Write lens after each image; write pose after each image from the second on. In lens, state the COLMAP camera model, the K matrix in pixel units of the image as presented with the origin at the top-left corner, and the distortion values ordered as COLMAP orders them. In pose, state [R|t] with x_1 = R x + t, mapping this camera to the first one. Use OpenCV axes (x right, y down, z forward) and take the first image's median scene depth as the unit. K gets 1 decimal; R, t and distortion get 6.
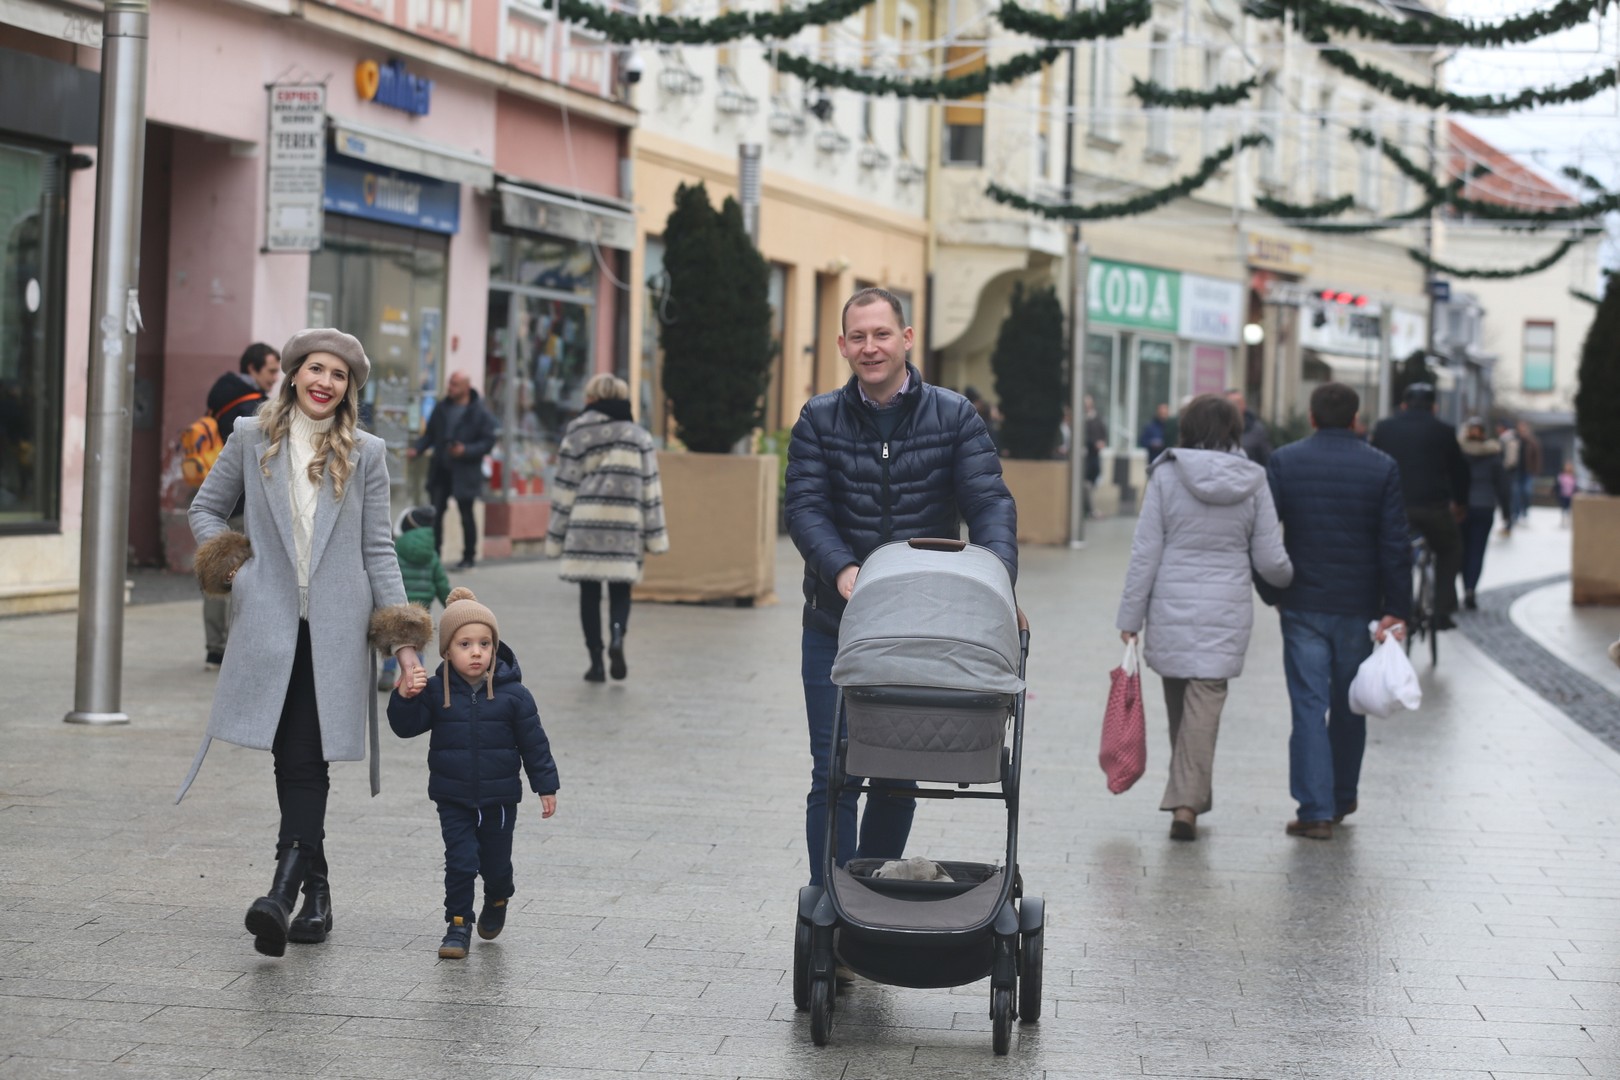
lens RADIAL K [[4244.5, 0, 809.4], [0, 4244.5, 539.9], [0, 0, 1]] dist [-0.003644, 0.000000]
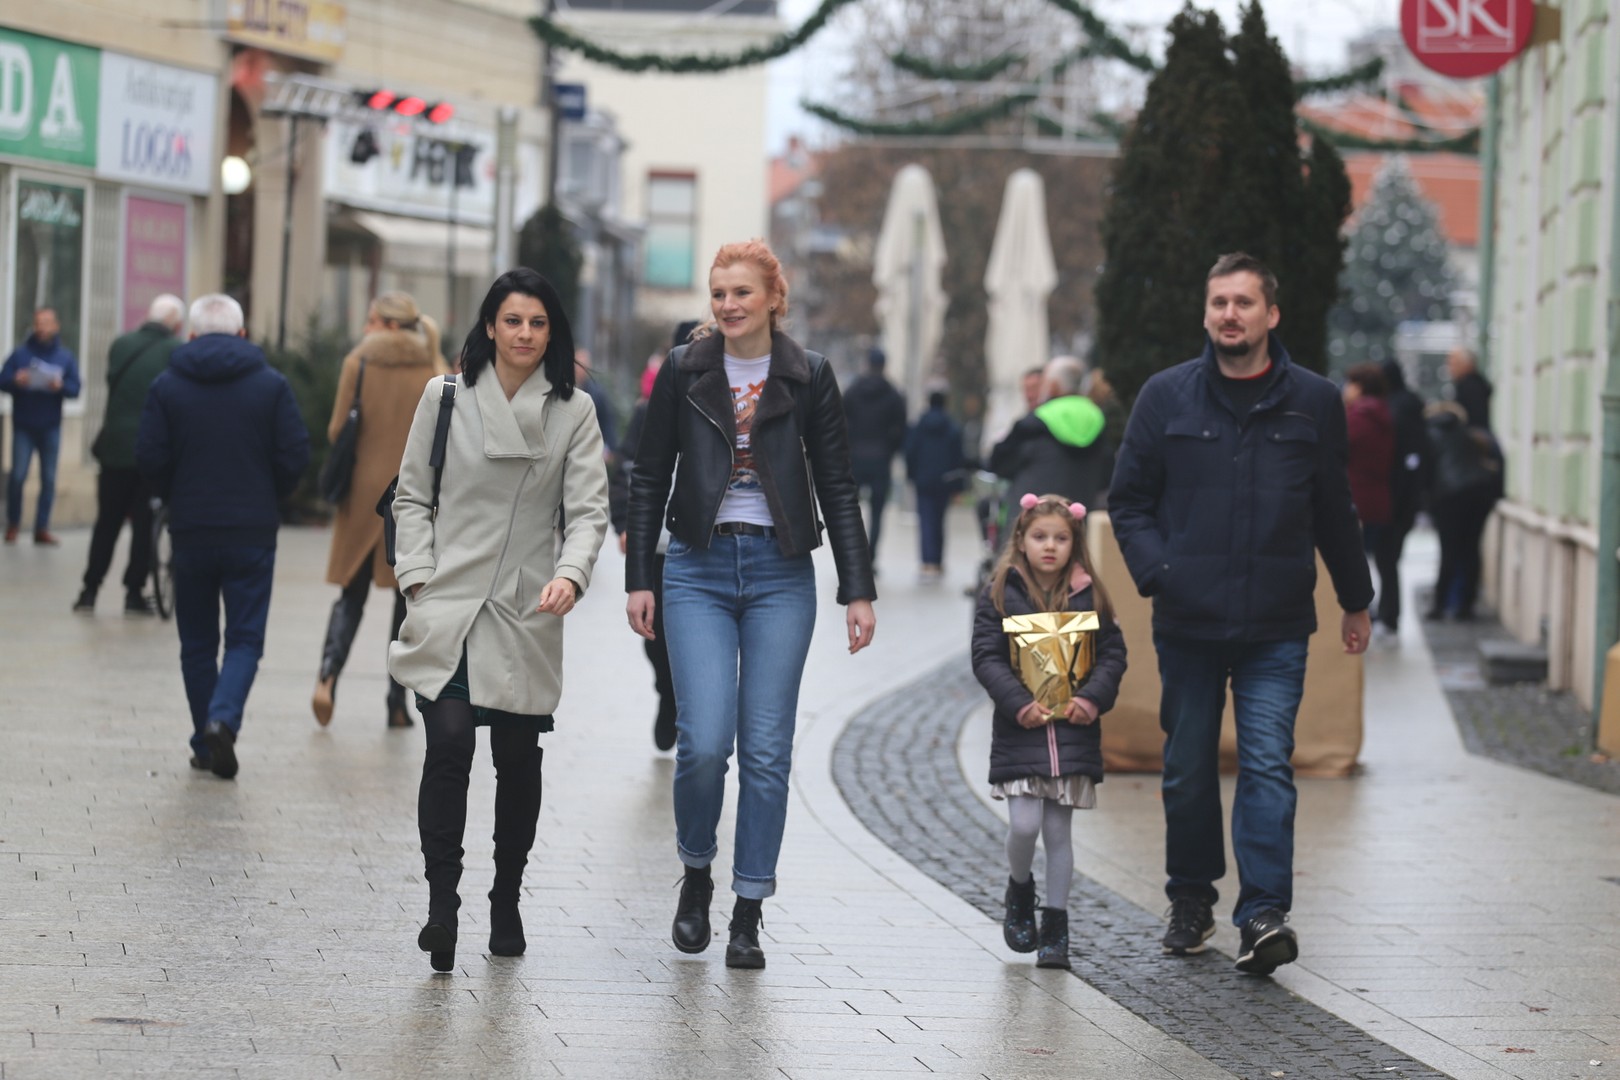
lens RADIAL K [[6557.6, 0, 811.3], [0, 6557.6, 541.2], [0, 0, 1]] dist [0.335406, 0.000000]
pose [[0.979284, -0.005629, 0.202414, 0.010005], [0.004995, 0.999981, 0.003644, -0.006100], [-0.202431, -0.002558, 0.979293, 0.195585]]
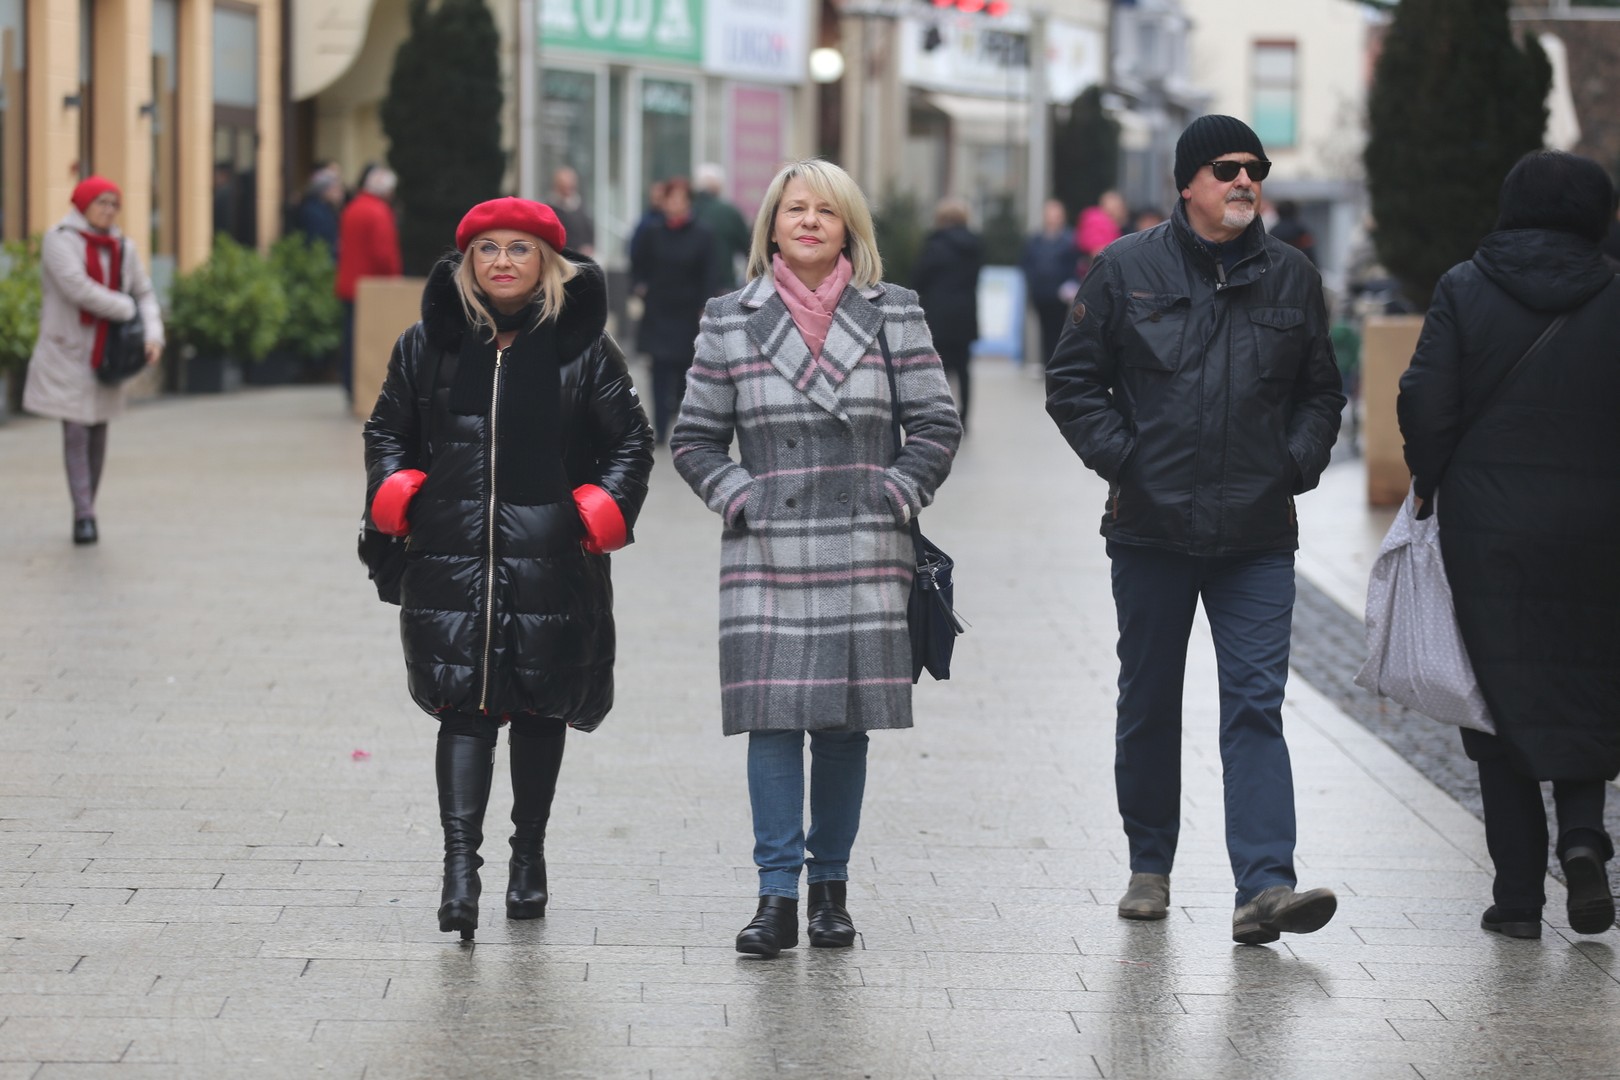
lens RADIAL K [[6368.6, 0, 809.5], [0, 6368.6, 540.0], [0, 0, 1]] dist [0.245880, 0.000000]
pose [[0.994886, -0.027669, 0.097140, 0.010087], [0.025399, 0.999377, 0.024523, -0.002174], [-0.097758, -0.021930, 0.994969, 0.074755]]
